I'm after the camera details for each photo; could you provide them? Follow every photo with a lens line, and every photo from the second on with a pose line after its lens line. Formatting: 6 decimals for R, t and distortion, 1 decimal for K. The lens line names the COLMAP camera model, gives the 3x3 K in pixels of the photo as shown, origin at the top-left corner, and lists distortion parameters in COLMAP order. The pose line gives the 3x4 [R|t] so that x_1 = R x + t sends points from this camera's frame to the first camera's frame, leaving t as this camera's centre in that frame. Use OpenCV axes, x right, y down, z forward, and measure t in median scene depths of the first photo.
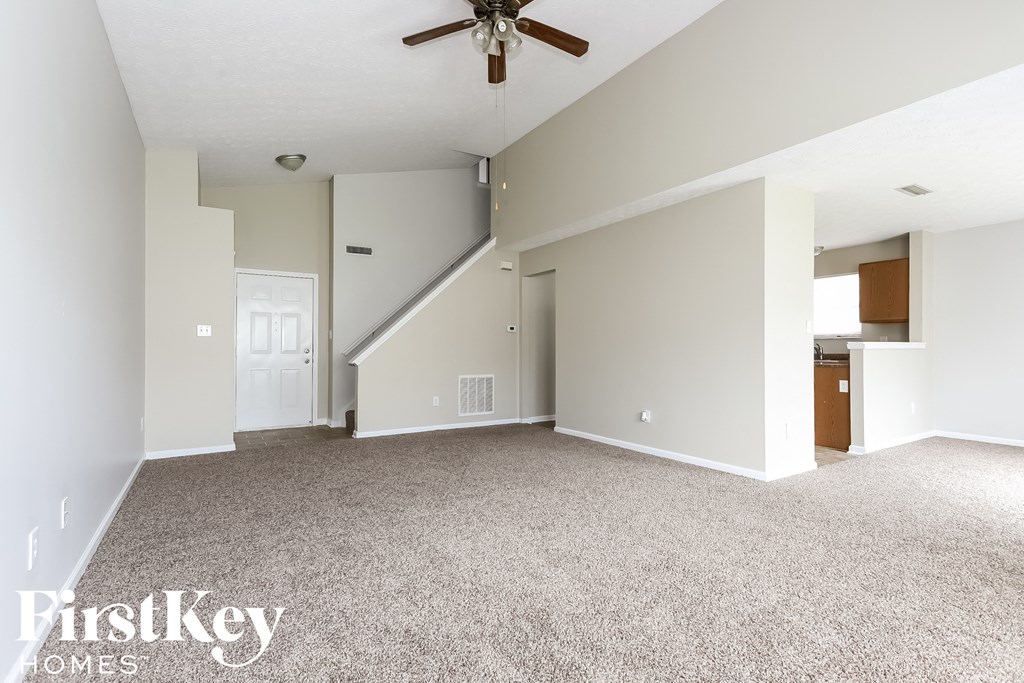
lens RADIAL K [[487.6, 0, 512.0], [0, 487.6, 341.5], [0, 0, 1]] dist [0.009820, 0.000488]
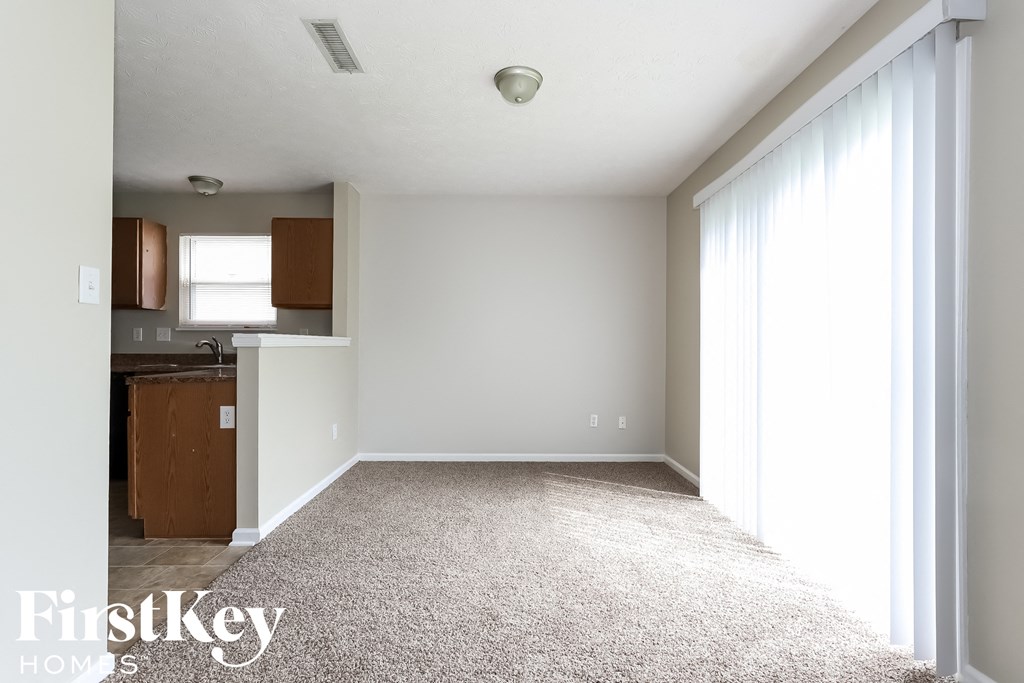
lens RADIAL K [[487.6, 0, 512.0], [0, 487.6, 341.5], [0, 0, 1]] dist [0.009820, 0.000488]
pose [[0.522111, 0.002063, 0.852875, 0.344110], [-0.010788, 0.999933, 0.004185, 0.003246], [-0.852809, -0.011386, 0.522098, 0.410696]]
